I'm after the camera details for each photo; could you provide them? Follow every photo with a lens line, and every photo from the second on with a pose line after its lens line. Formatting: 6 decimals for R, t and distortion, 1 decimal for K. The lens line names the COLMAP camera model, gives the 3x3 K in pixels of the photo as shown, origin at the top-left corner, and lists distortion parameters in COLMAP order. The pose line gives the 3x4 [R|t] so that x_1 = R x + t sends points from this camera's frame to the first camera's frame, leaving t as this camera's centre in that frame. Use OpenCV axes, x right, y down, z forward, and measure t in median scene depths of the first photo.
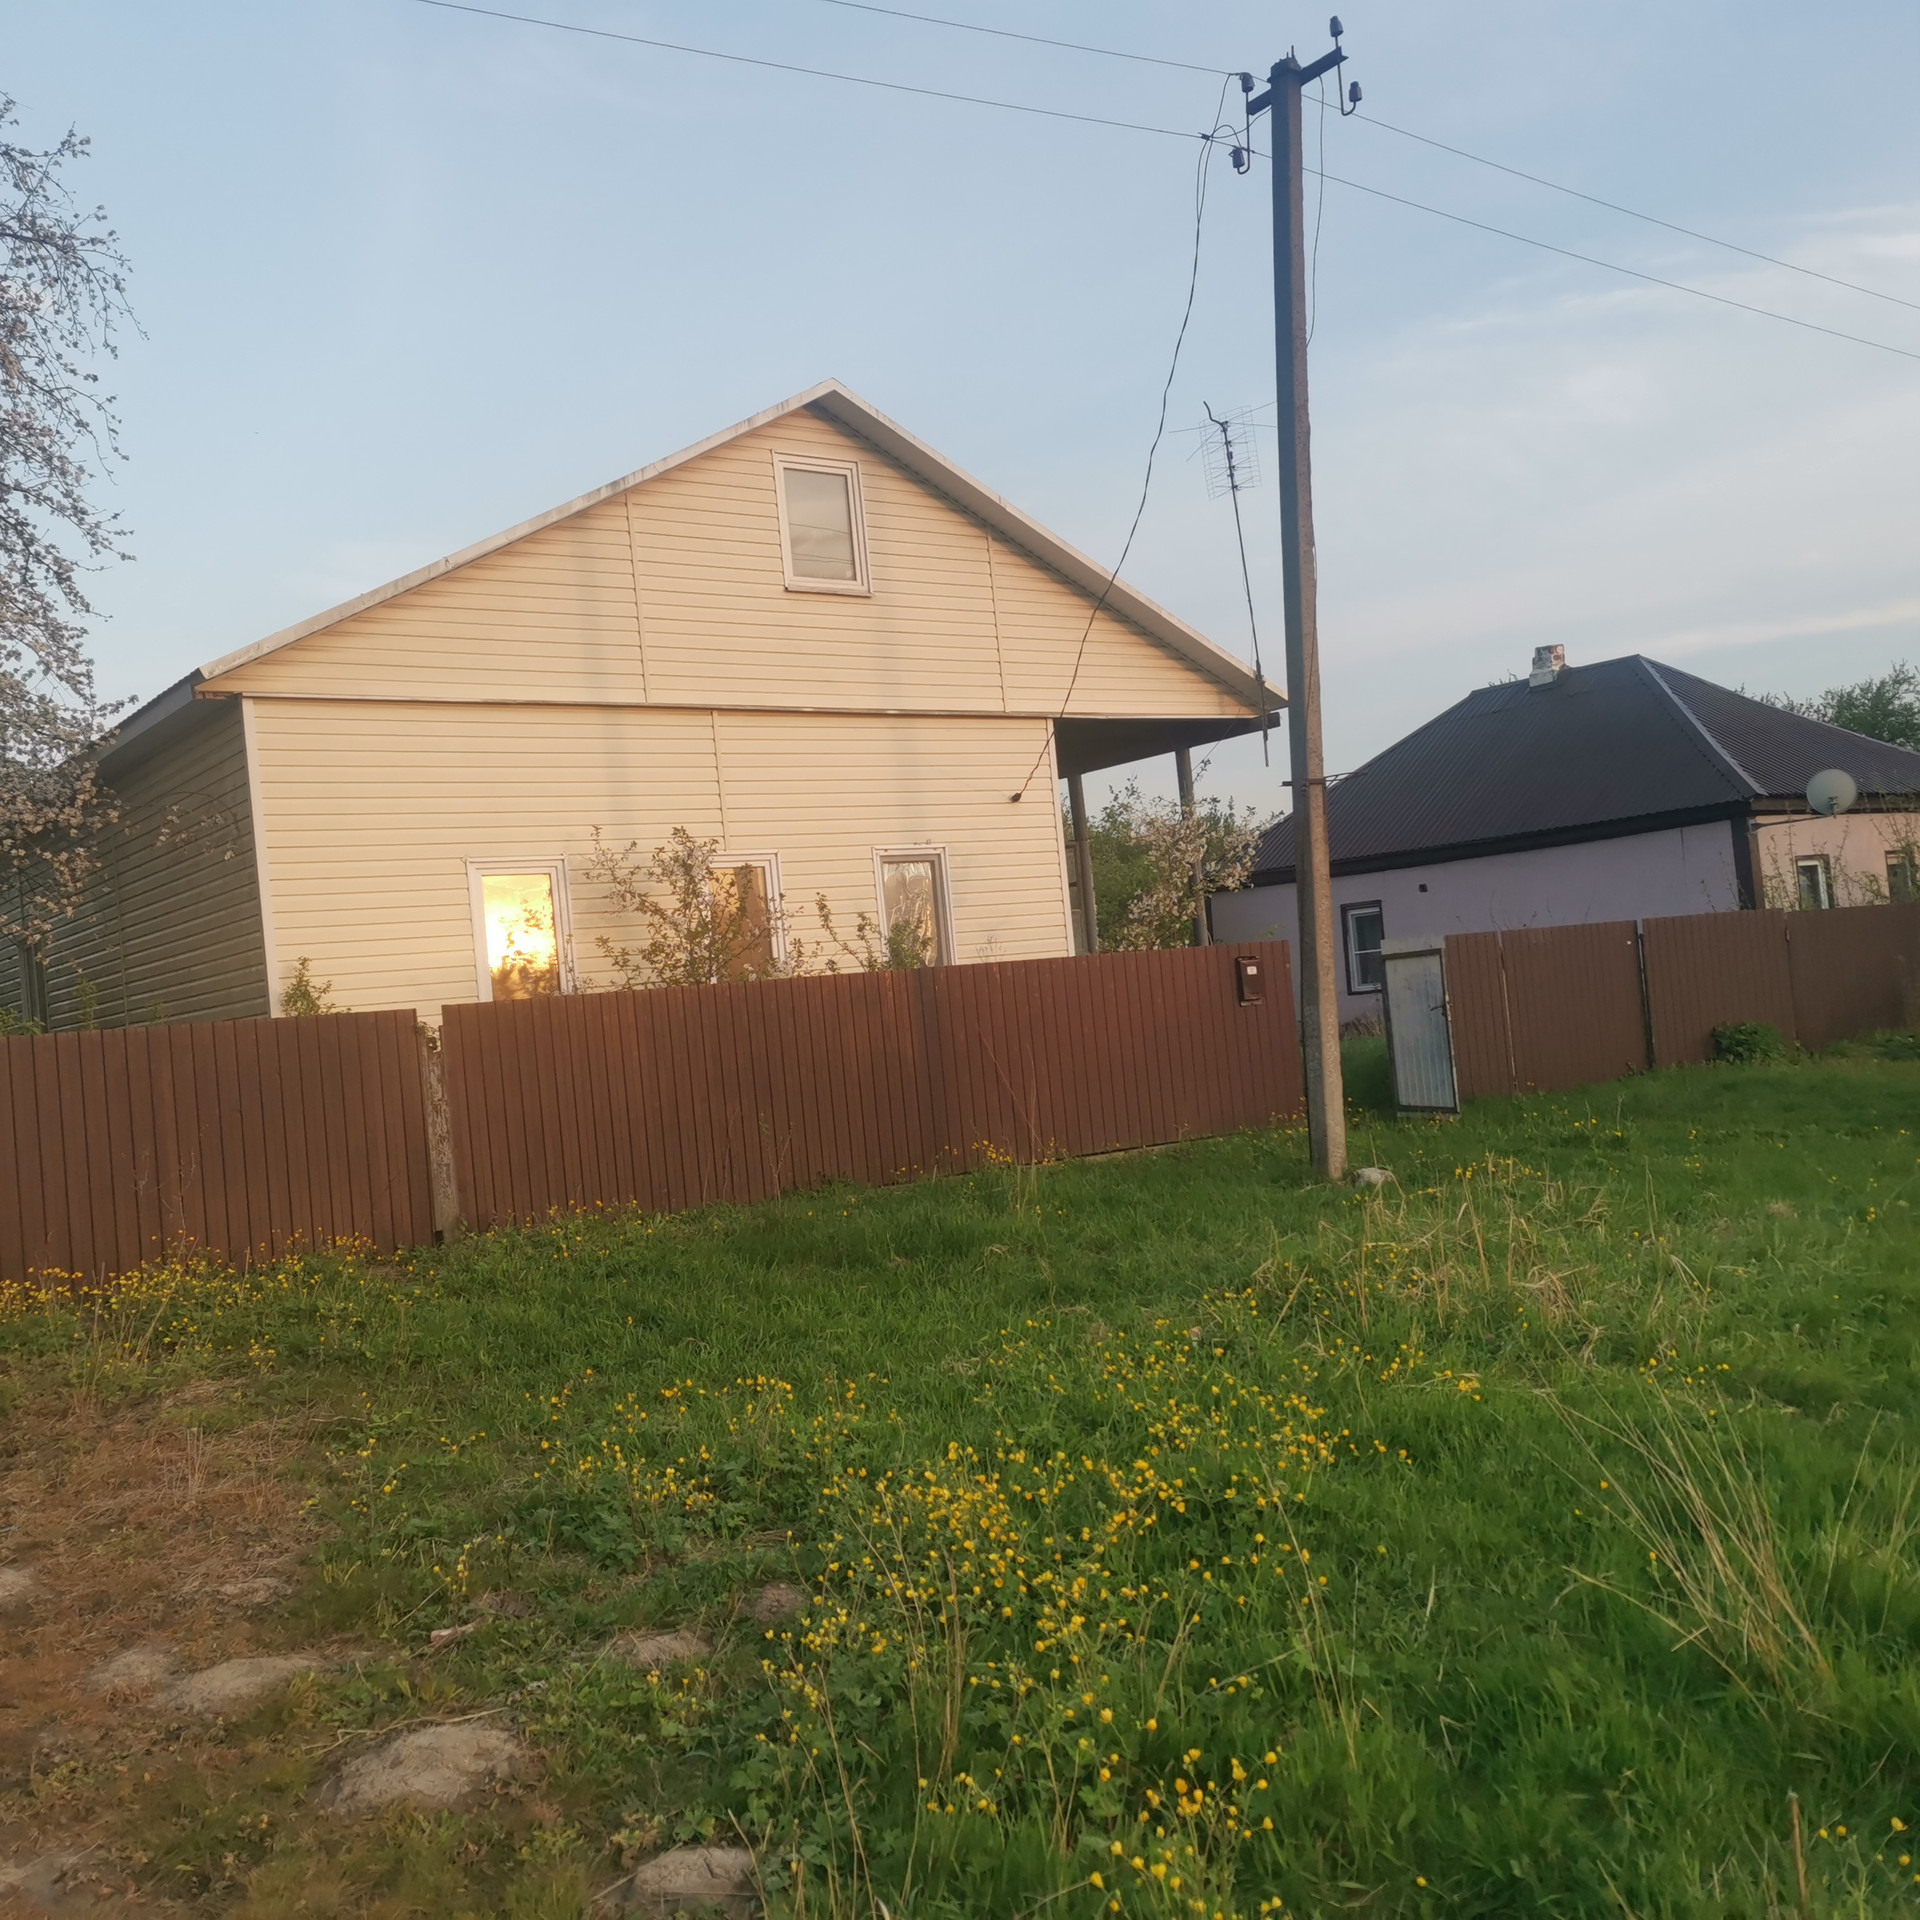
lens RADIAL K [[1854.8, 0, 960.0], [0, 1854.8, 960.0], [0, 0, 1]] dist [0.111883, -0.121907]
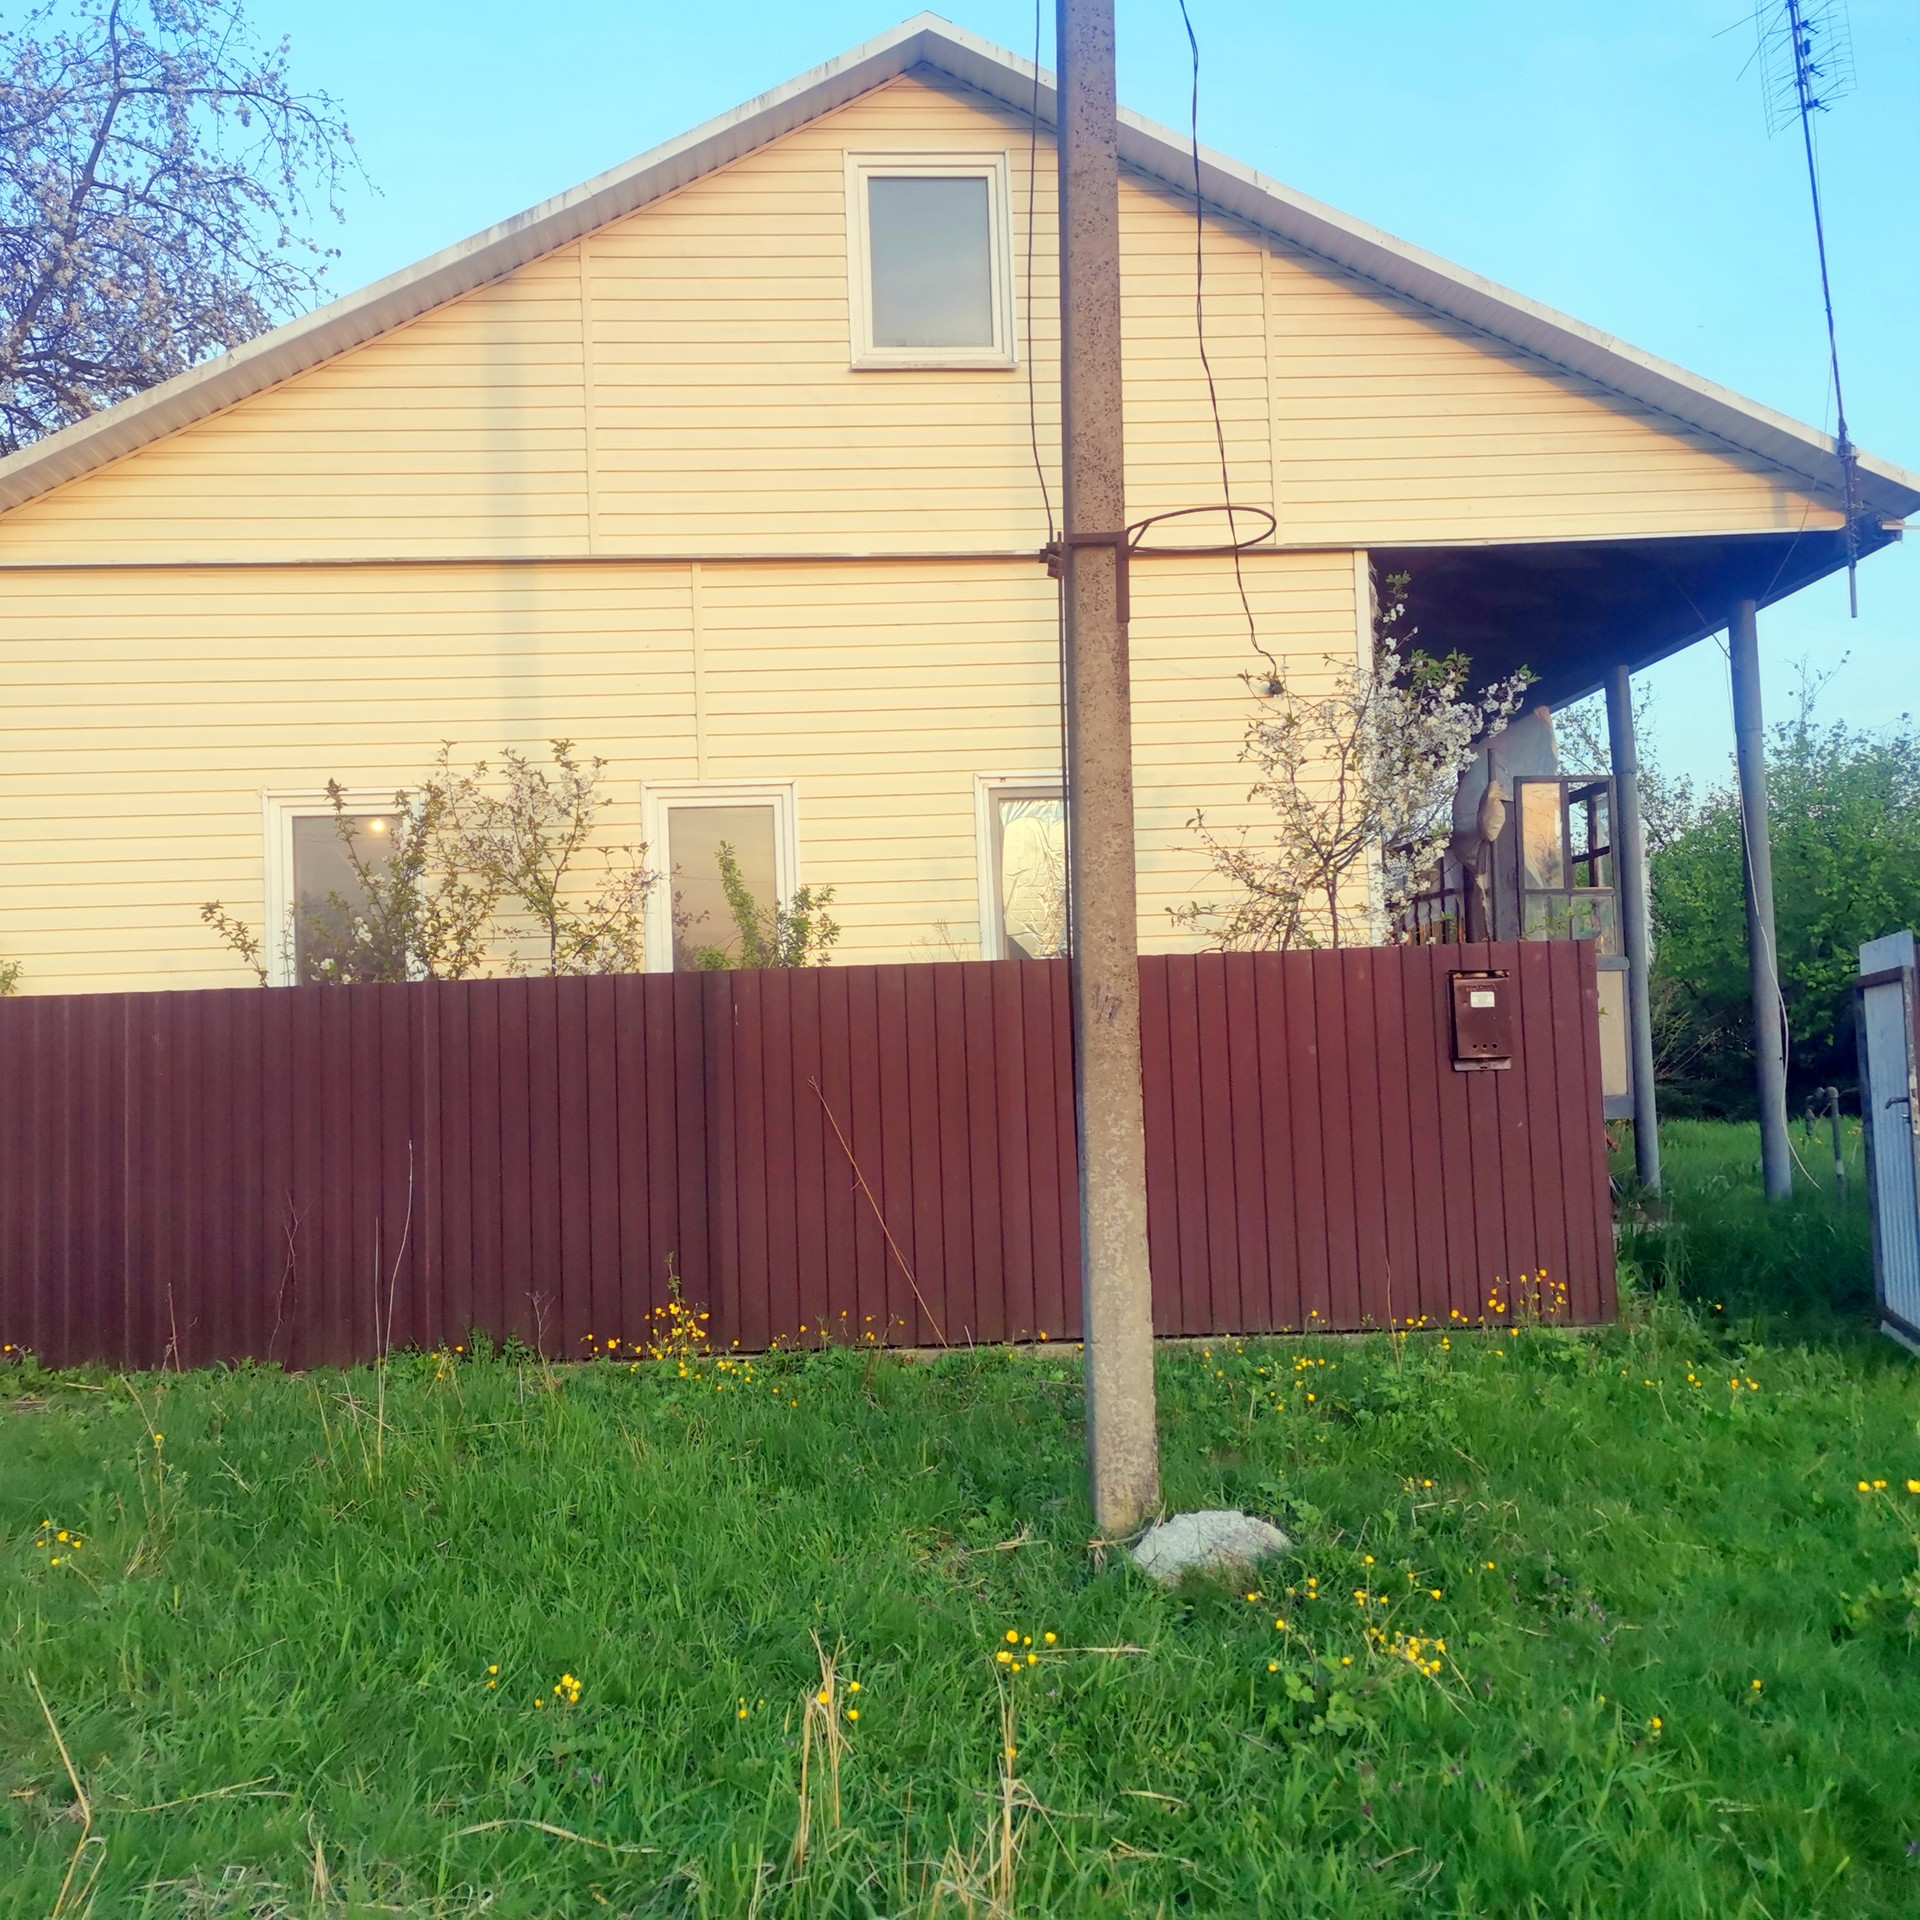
lens RADIAL K [[1854.8, 0, 960.0], [0, 1854.8, 960.0], [0, 0, 1]] dist [0.111883, -0.121907]
pose [[0.850628, 0.030547, -0.524880, 0.290594], [-0.024731, 0.999530, 0.018091, -0.010366], [0.525186, -0.002408, 0.850984, 0.496382]]
